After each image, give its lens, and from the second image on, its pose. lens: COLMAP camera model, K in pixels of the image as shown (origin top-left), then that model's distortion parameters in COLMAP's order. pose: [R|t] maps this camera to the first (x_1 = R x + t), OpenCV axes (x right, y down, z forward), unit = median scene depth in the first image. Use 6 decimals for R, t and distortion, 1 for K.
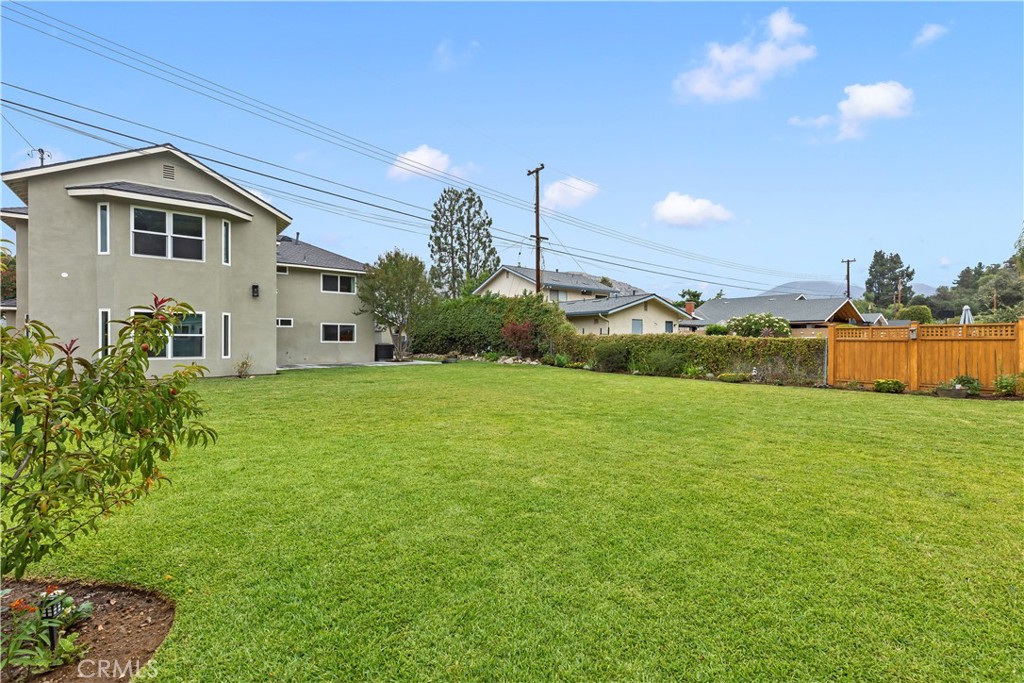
lens RADIAL K [[465.6, 0, 514.1], [0, 465.6, 338.6], [0, 0, 1]] dist [0.005495, -0.000089]
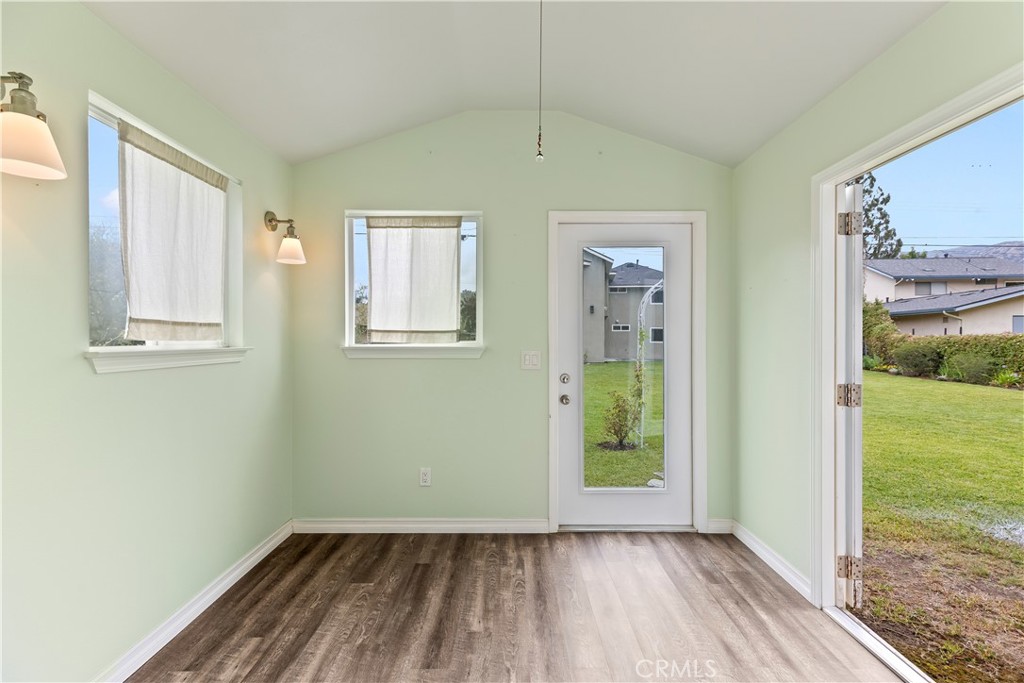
lens RADIAL K [[465.6, 0, 516.3], [0, 465.6, 340.3], [0, 0, 1]] dist [0.005495, -0.000089]
pose [[0.698757, 0.002796, -0.715353, 0.186440], [-0.000105, 0.999993, 0.003806, -0.002355], [0.715359, -0.002585, 0.698753, -0.131281]]
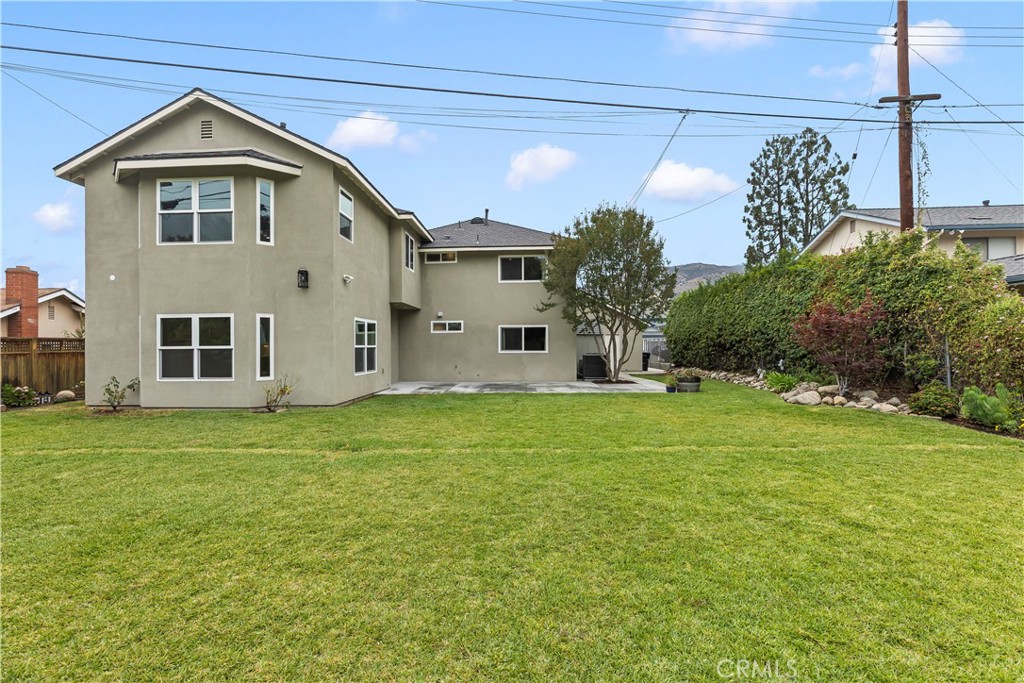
lens RADIAL K [[465.6, 0, 488.0], [0, 465.6, 346.0], [0, 0, 1]] dist [0.005495, -0.000089]
pose [[0.739836, -0.008110, -0.672739, 0.041528], [0.012213, 0.999924, 0.001376, -0.002293], [0.672677, -0.009235, 0.739879, 0.331495]]
